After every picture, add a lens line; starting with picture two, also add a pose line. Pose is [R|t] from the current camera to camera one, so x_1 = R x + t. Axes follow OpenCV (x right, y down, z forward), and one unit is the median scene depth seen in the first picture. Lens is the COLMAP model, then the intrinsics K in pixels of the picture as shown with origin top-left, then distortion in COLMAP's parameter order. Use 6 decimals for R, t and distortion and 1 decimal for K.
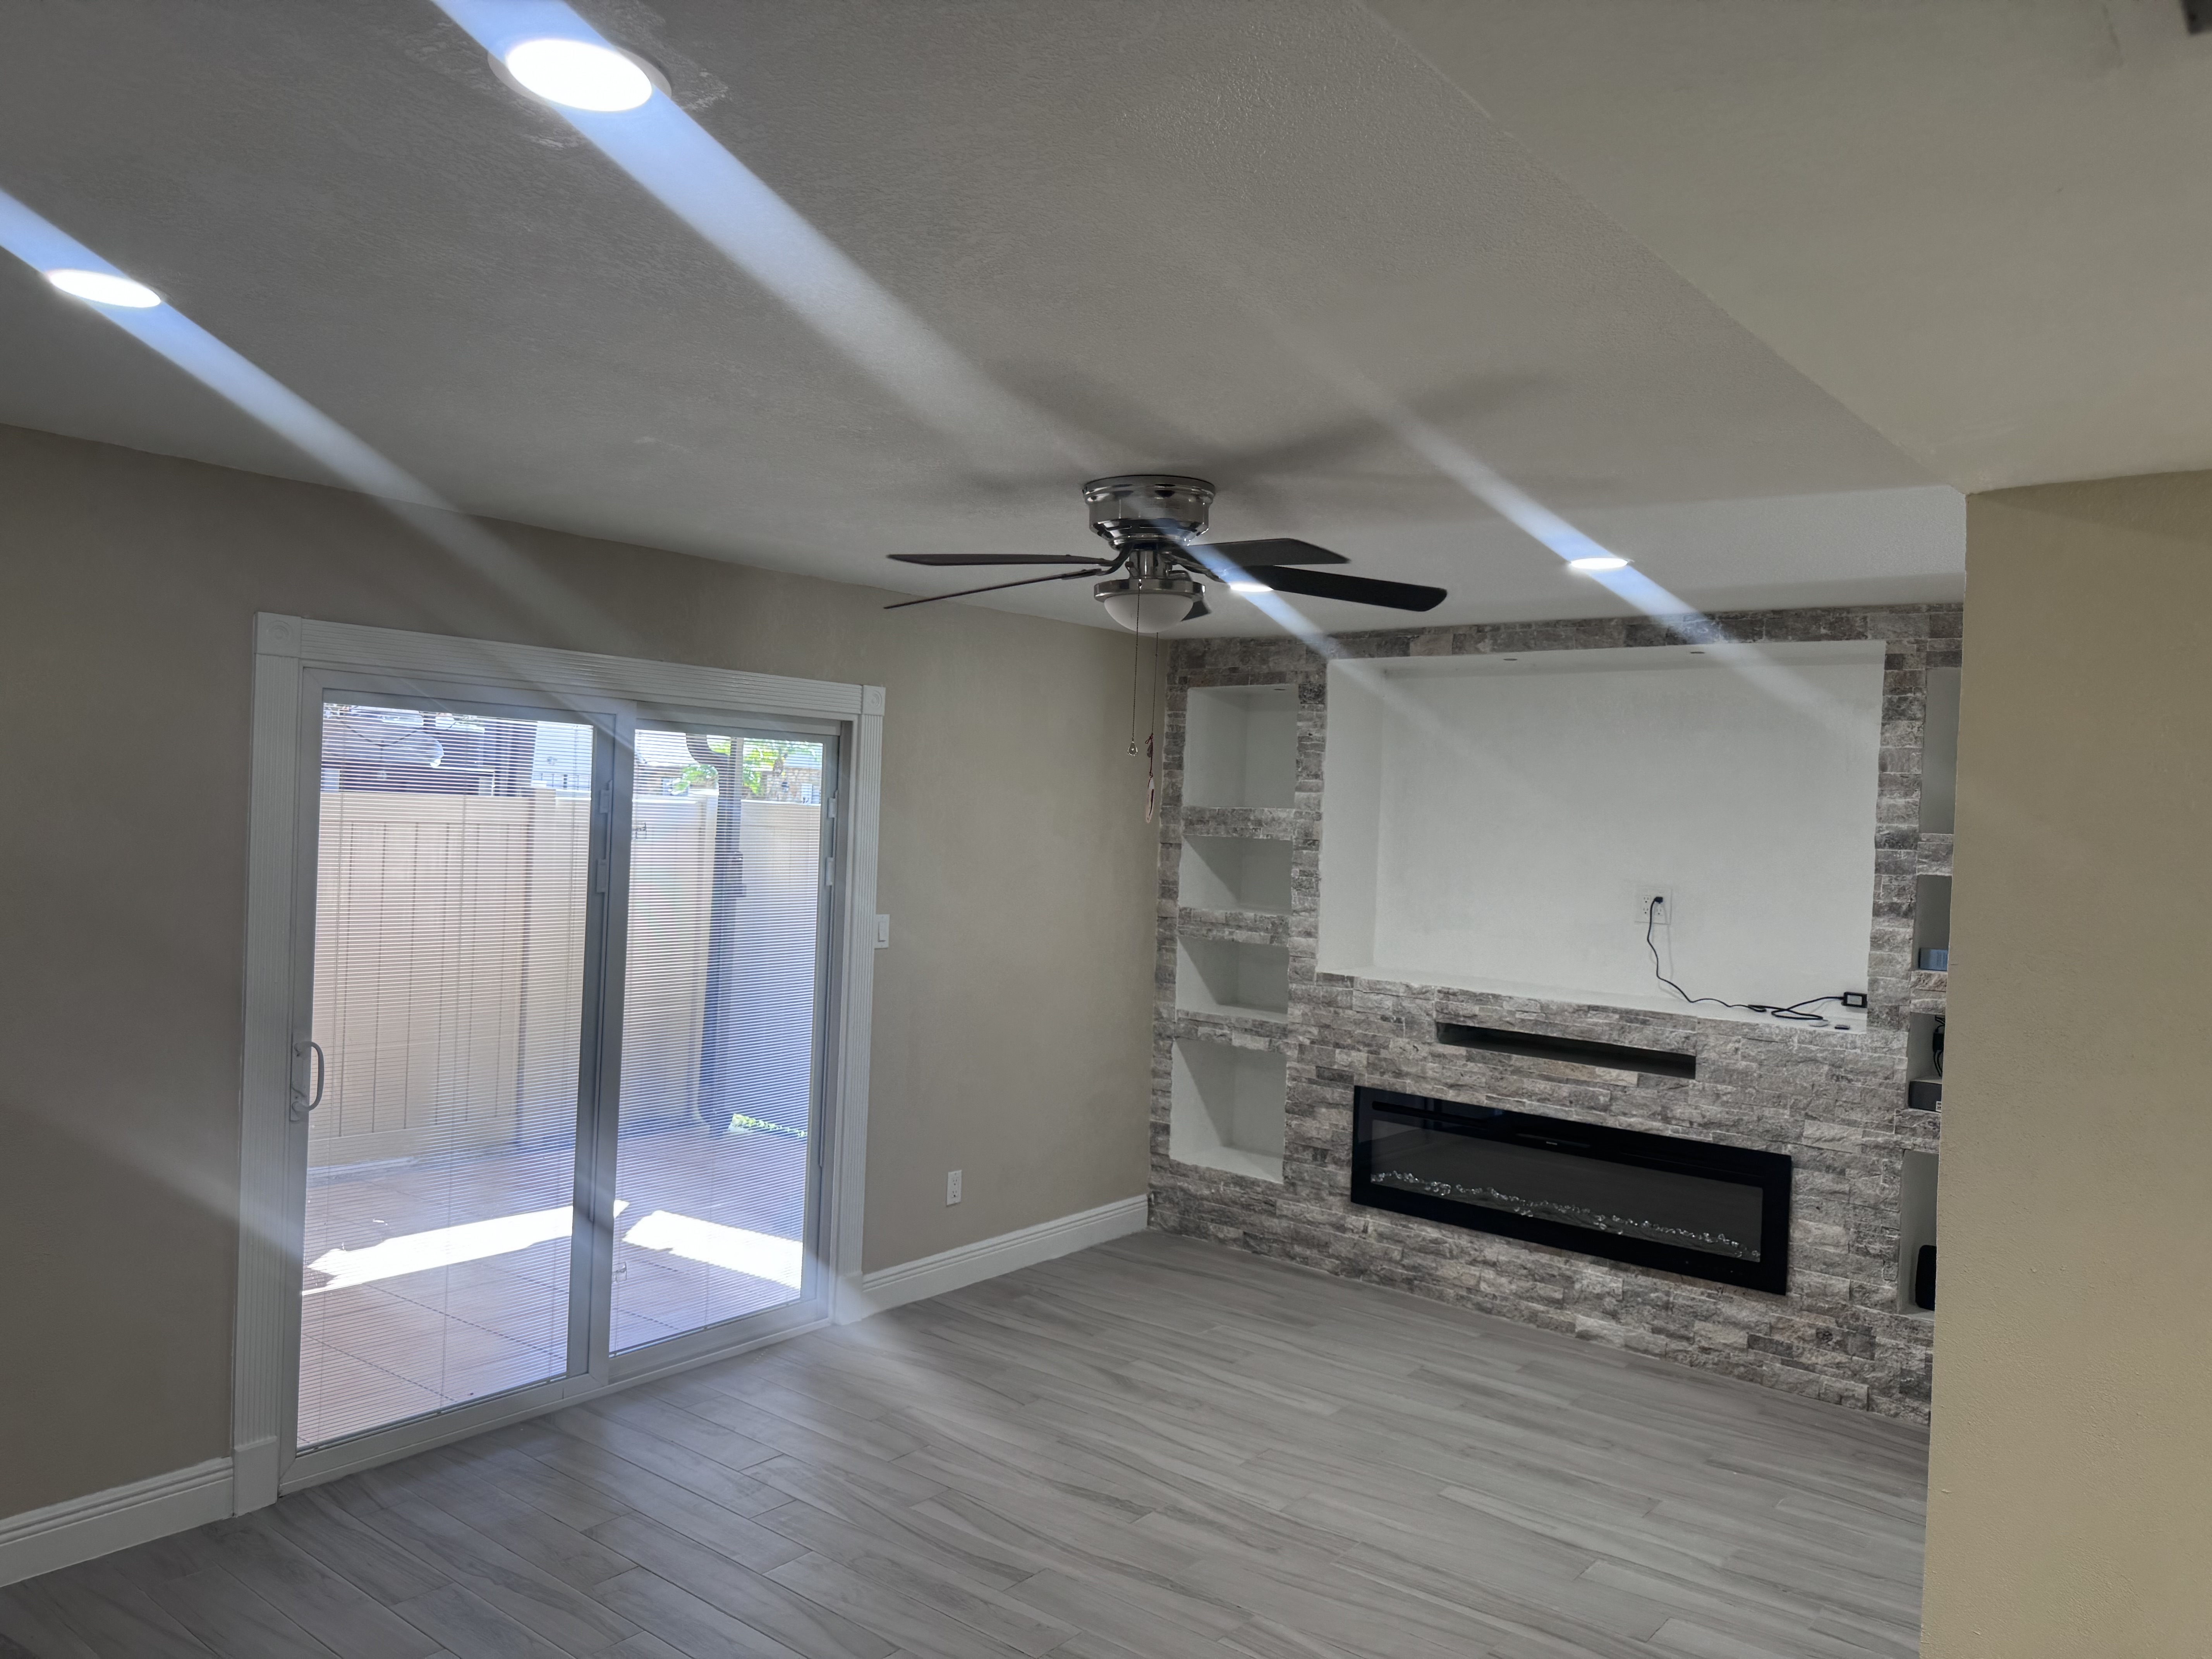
lens RADIAL K [[1582.8, 0, 1113.7], [0, 1582.8, 825.9], [0, 0, 1]] dist [0.088352, -0.106164]
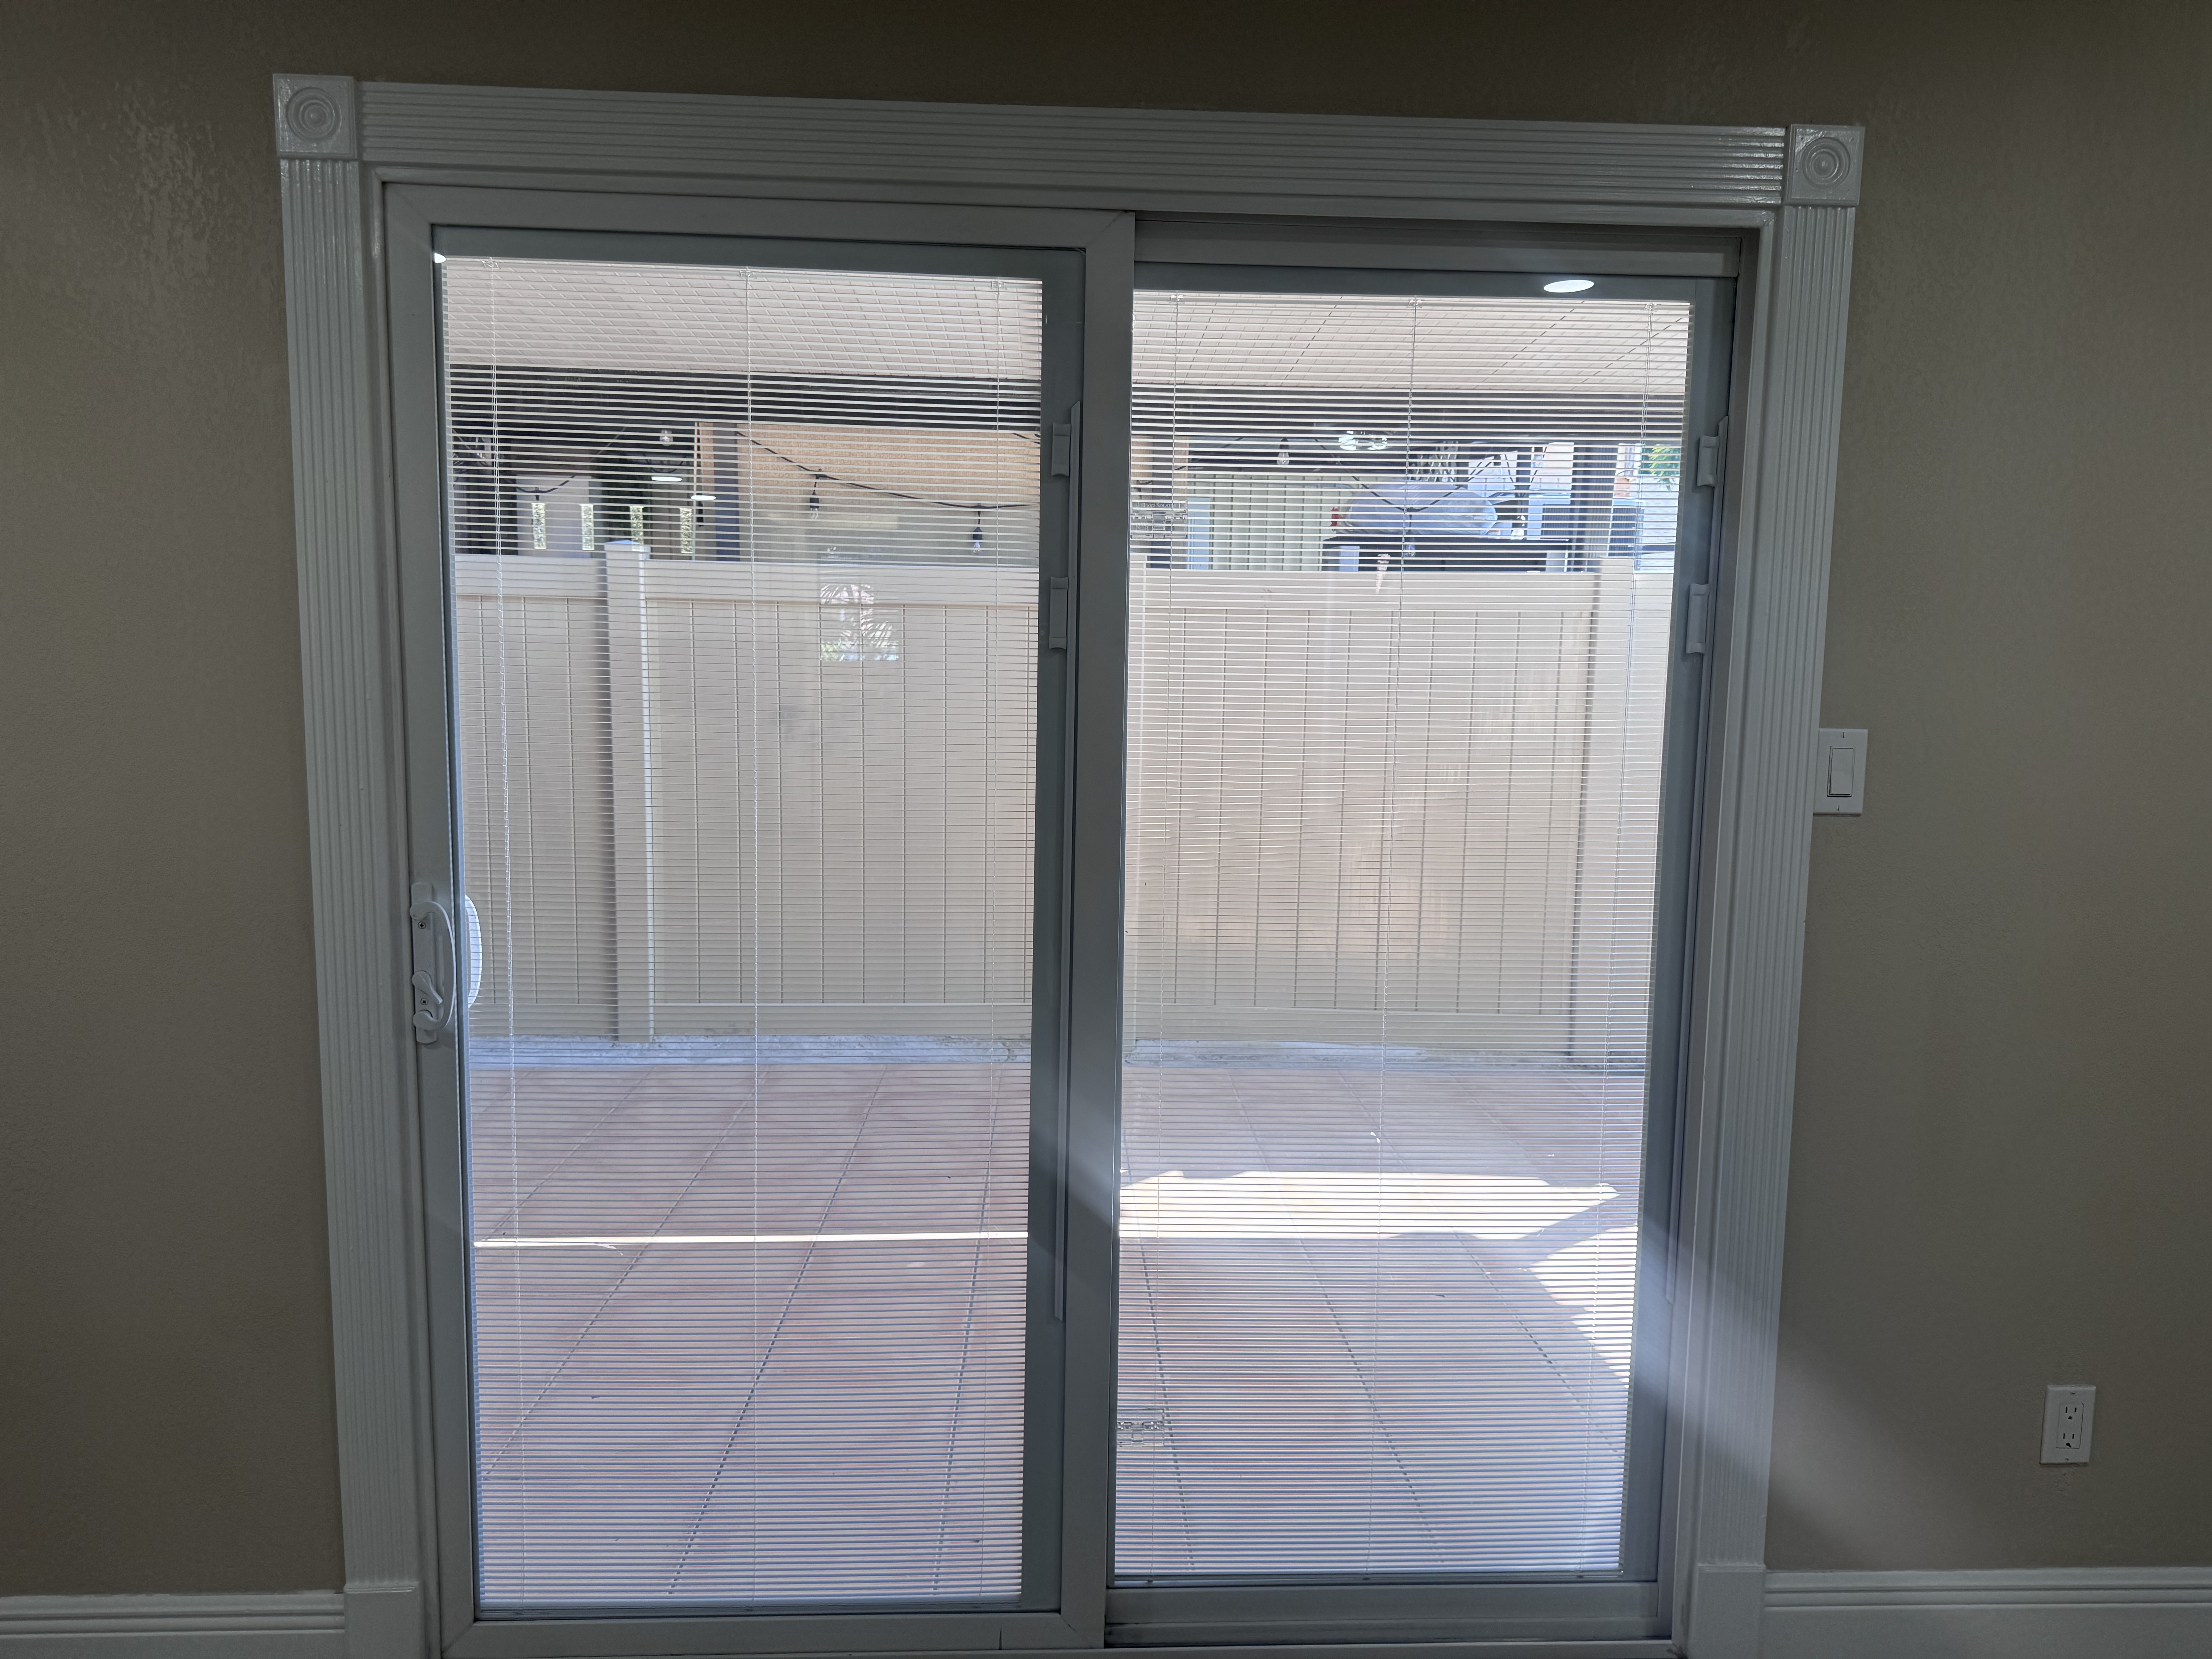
lens RADIAL K [[1582.8, 0, 1093.0], [0, 1582.8, 817.6], [0, 0, 1]] dist [0.088352, -0.106164]
pose [[0.656234, 0.066699, -0.751604, 0.034704], [0.002031, 0.995926, 0.090154, 0.041839], [0.754555, -0.060689, 0.653424, 0.596885]]
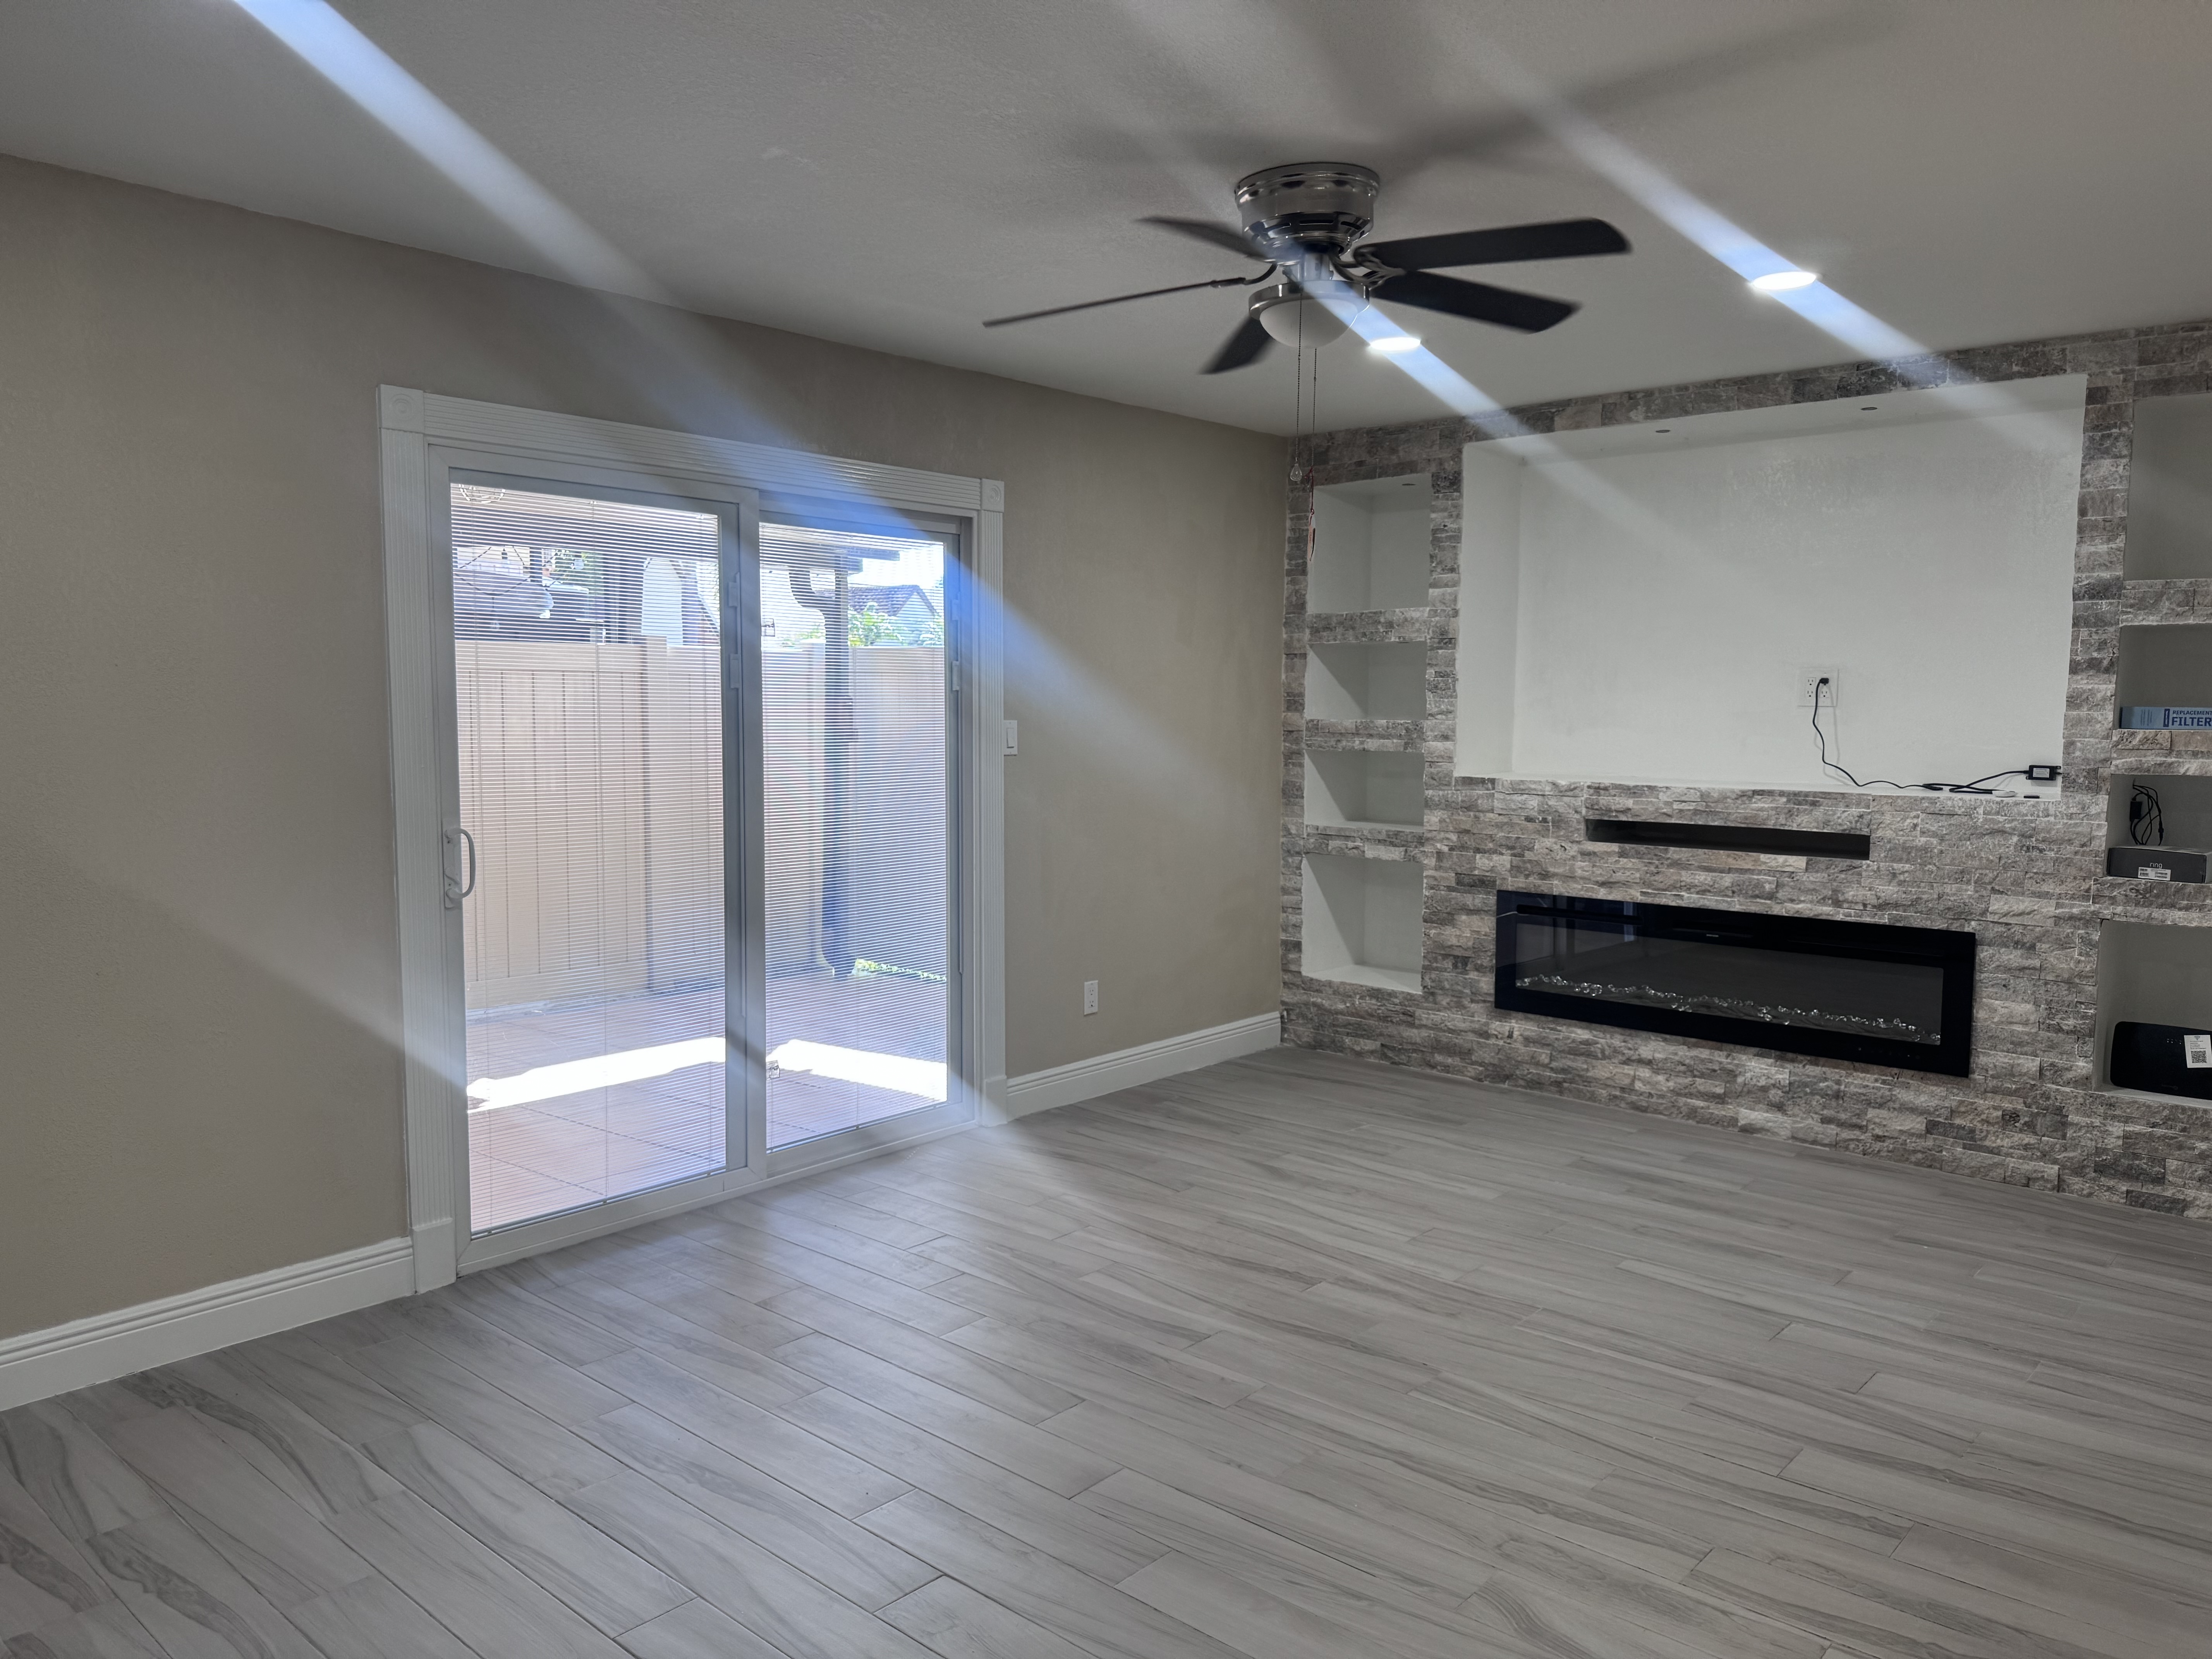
lens RADIAL K [[1582.8, 0, 1112.1], [0, 1582.8, 824.3], [0, 0, 1]] dist [0.088352, -0.106164]
pose [[0.997984, -0.029003, -0.056444, -0.030434], [0.032957, 0.996973, 0.070419, 0.054028], [0.054231, -0.072137, 0.995919, 0.027333]]
